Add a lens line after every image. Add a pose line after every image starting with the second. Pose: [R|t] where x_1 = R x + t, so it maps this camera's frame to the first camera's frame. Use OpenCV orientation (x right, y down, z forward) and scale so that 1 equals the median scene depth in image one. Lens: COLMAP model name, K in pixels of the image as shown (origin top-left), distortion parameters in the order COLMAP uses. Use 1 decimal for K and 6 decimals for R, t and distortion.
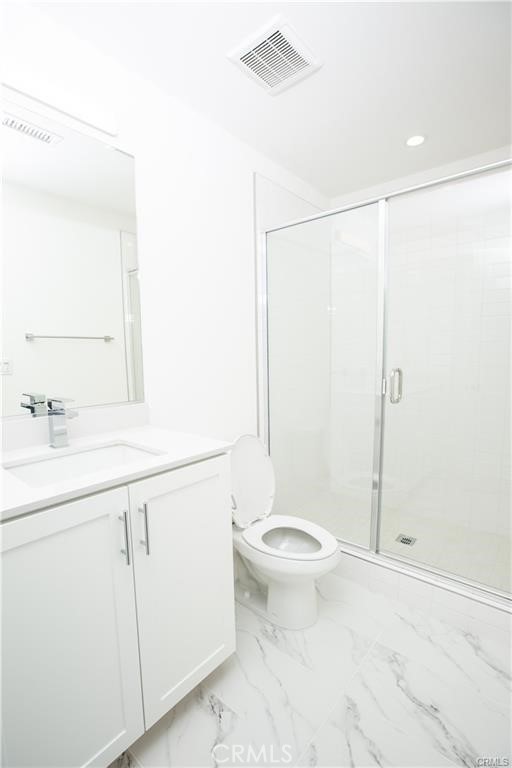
lens RADIAL K [[355.3, 0, 259.2], [0, 355.3, 401.2], [0, 0, 1]] dist [-0.023145, 0.002257]
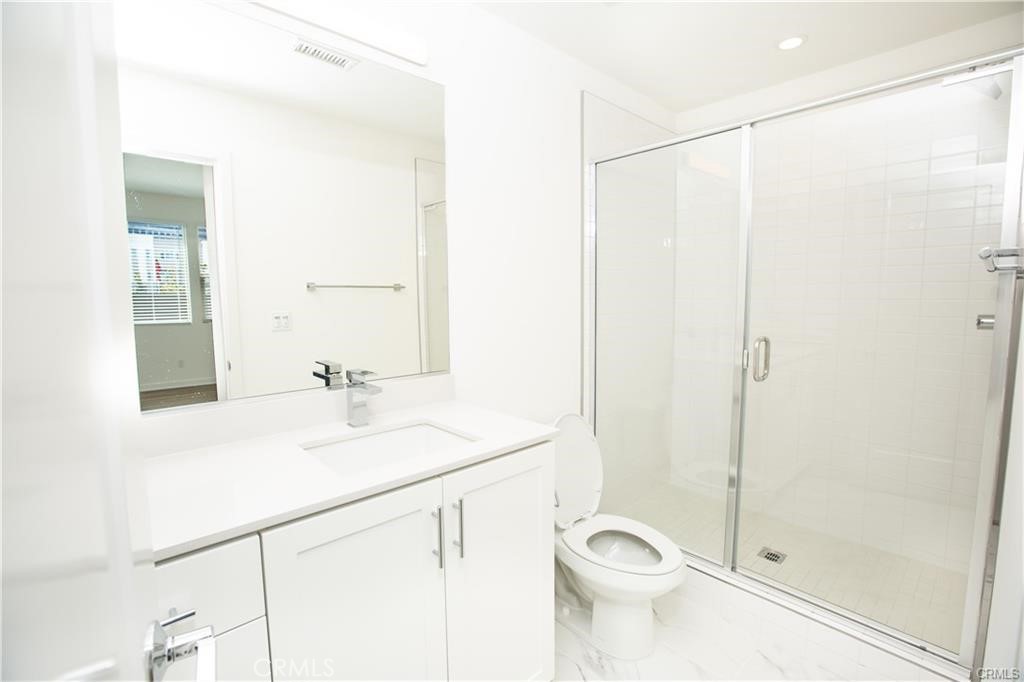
lens RADIAL K [[473.7, 0, 513.2], [0, 473.7, 339.3], [0, 0, 1]] dist [-0.023145, 0.002257]
pose [[0.993395, 0.017395, -0.113417, -0.043277], [-0.019365, 0.999680, -0.016291, -0.057613], [0.113098, 0.018380, 0.993414, -0.100316]]
